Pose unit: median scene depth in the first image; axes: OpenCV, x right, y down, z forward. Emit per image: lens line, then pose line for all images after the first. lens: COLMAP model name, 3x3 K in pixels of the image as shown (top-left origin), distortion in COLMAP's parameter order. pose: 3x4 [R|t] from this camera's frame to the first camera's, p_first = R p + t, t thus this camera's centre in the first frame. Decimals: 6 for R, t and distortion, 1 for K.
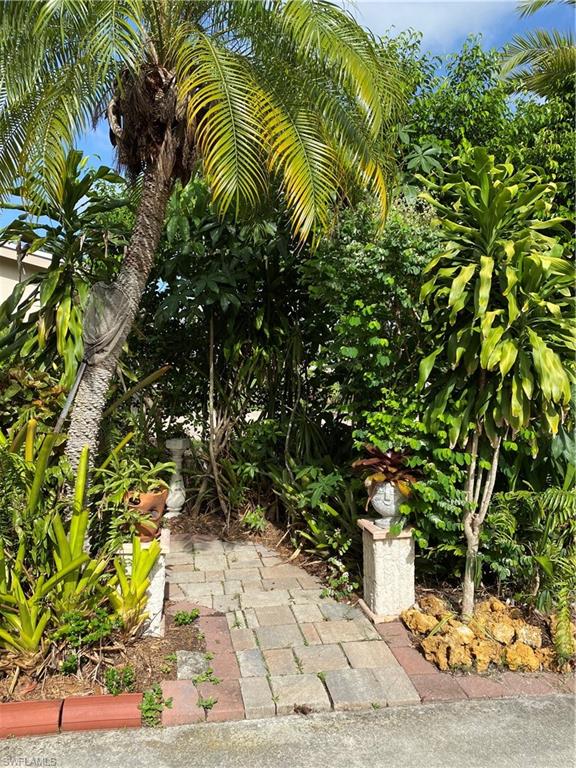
lens RADIAL K [[584.4, 0, 288.6], [0, 584.4, 380.9], [0, 0, 1]] dist [0.022236, -0.014498]
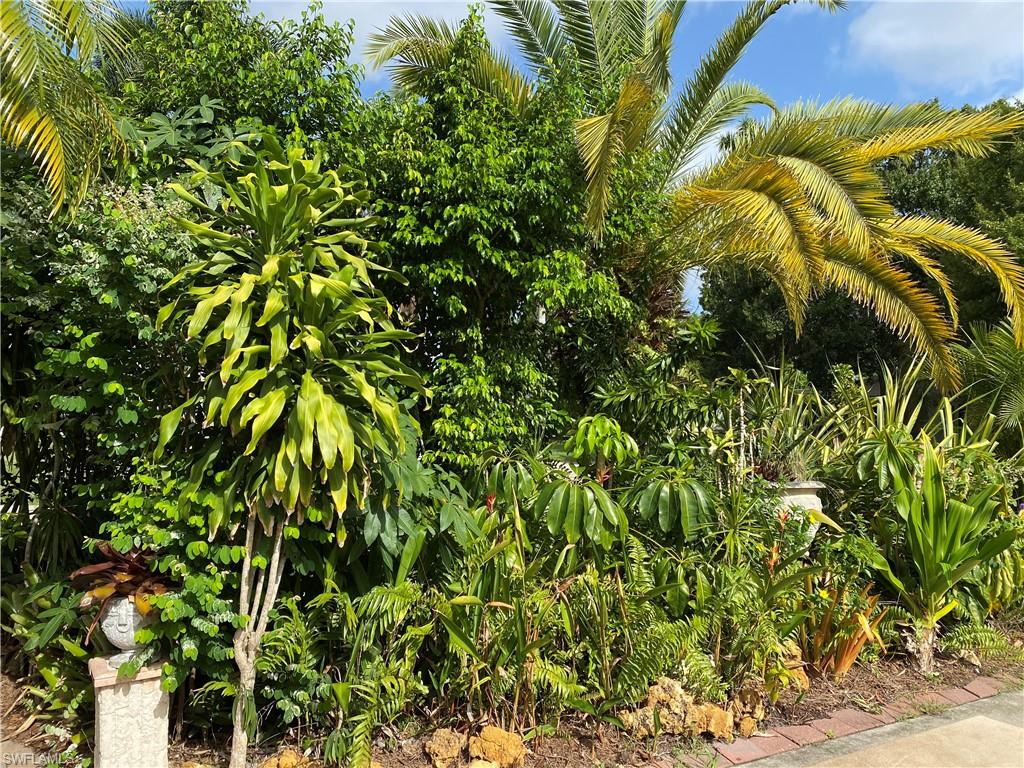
lens RADIAL K [[779.2, 0, 513.9], [0, 779.2, 387.1], [0, 0, 1]] dist [0.022236, -0.014498]
pose [[0.930660, 0.014846, 0.365585, 0.259328], [0.017024, 0.996337, -0.083798, 0.015921], [-0.365490, 0.084211, 0.926998, -0.018731]]
